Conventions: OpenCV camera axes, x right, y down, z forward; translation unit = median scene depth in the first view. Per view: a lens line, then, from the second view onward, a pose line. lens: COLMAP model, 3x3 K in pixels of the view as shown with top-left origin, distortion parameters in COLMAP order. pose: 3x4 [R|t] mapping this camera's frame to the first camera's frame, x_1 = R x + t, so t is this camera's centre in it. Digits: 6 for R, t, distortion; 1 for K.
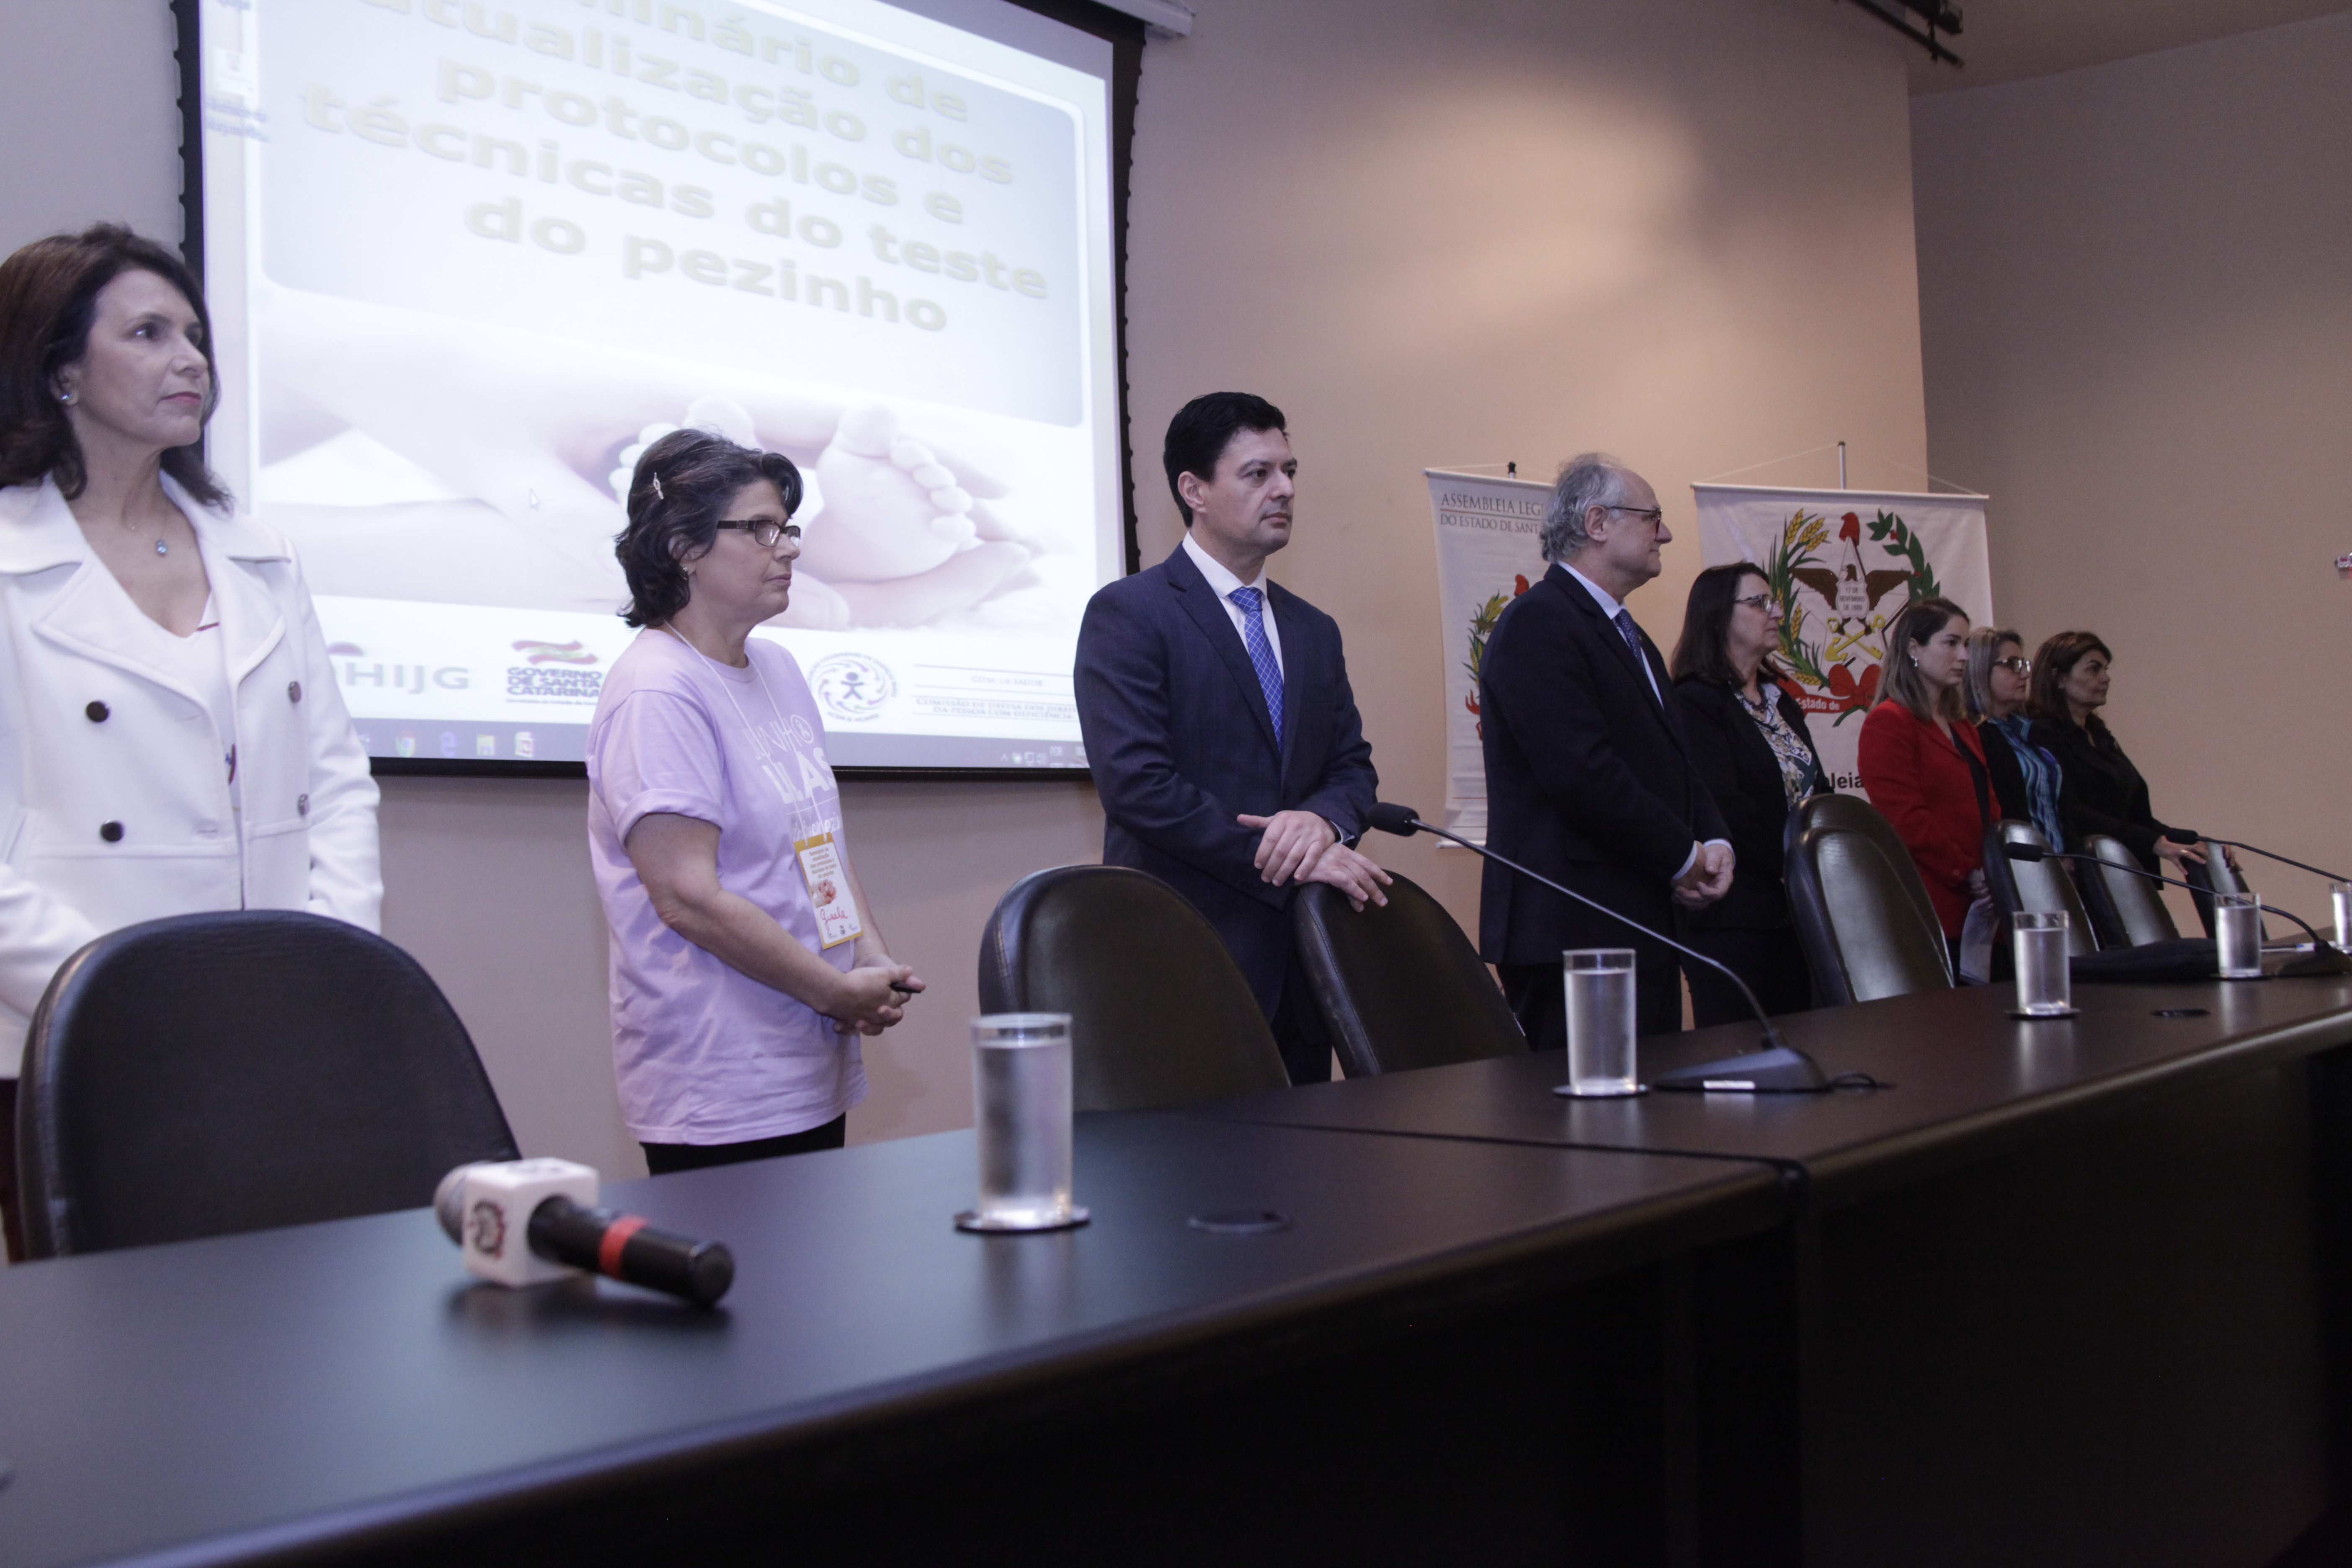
lens RADIAL K [[2237.3, 0, 1156.3], [0, 2237.3, 778.4], [0, 0, 1]] dist [-0.041339, 0.000000]
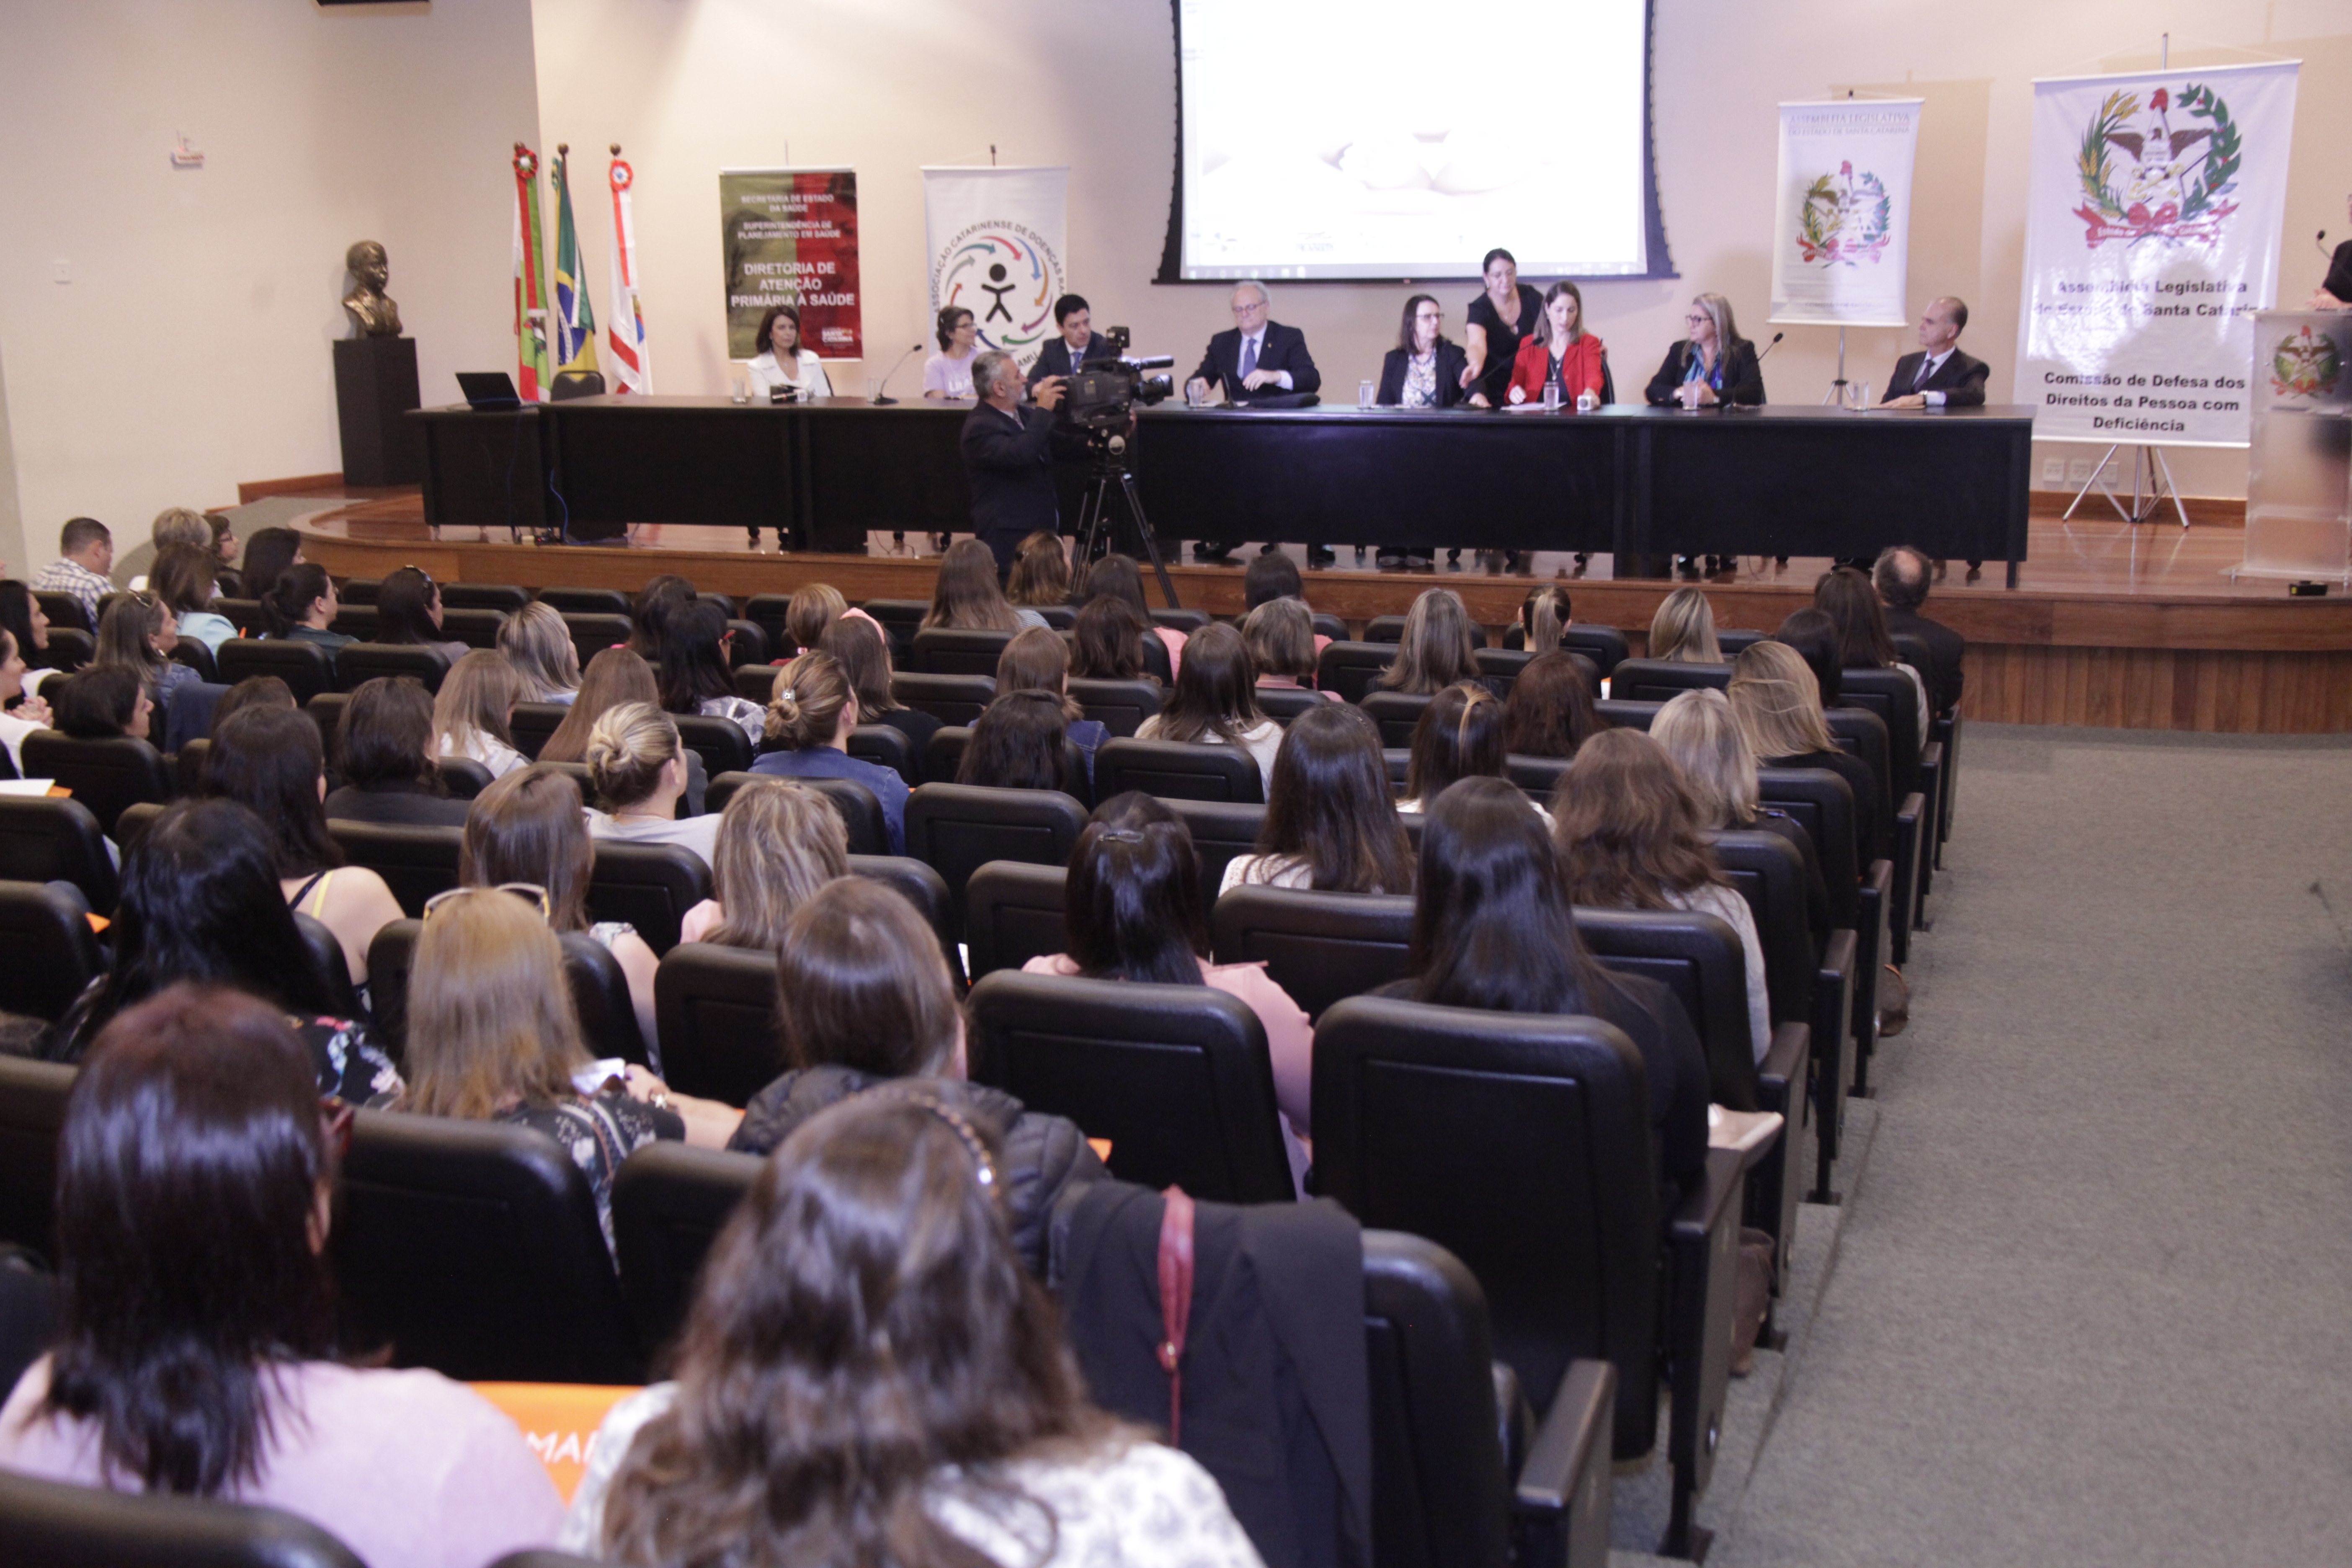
lens RADIAL K [[2622.6, 0, 1176.3], [0, 2622.6, 778.0], [0, 0, 1]] dist [-0.022544, 0.000000]
pose [[0.358647, 0.216439, -0.908034, 1.674405], [0.044399, 0.967692, 0.248196, -0.136415], [0.932417, -0.129330, 0.337450, -0.167996]]
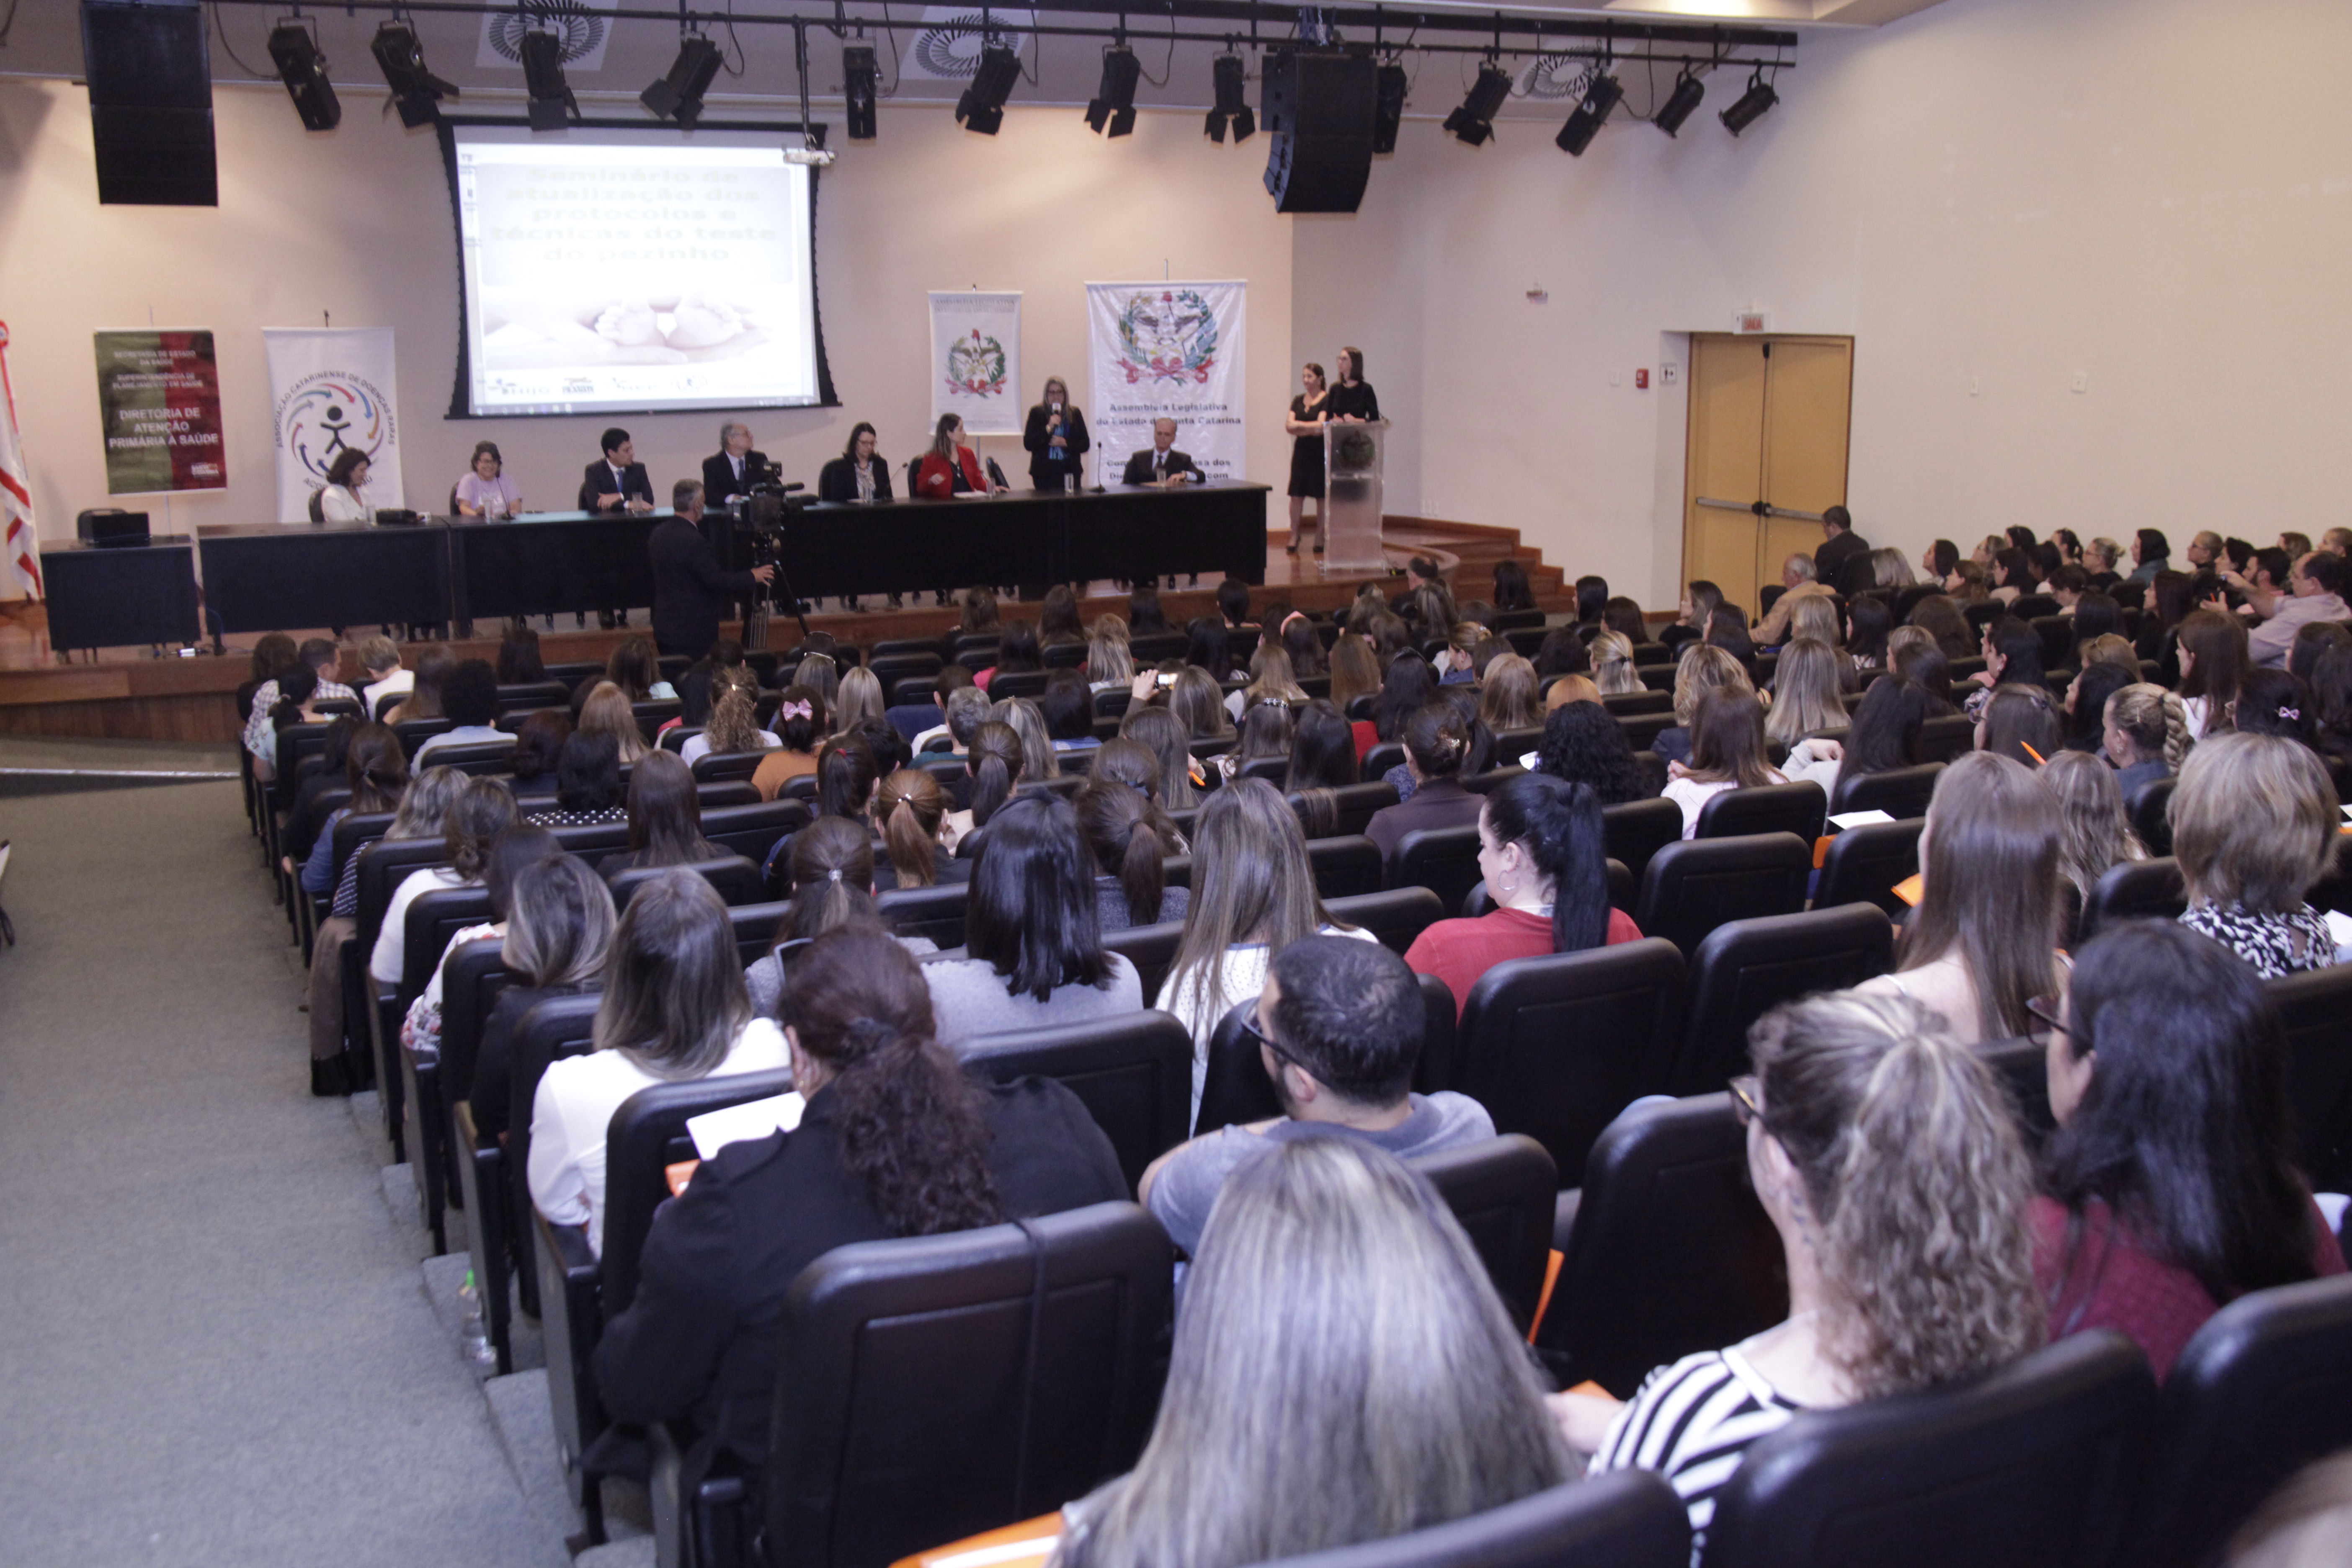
lens RADIAL K [[2237.3, 0, 1162.9], [0, 2237.3, 765.9], [0, 0, 1]] dist [-0.041339, 0.000000]
pose [[0.922031, 0.100301, -0.373895, 1.249223], [-0.004684, 0.968671, 0.248304, -0.221222], [0.387087, -0.227193, 0.893615, -1.219504]]
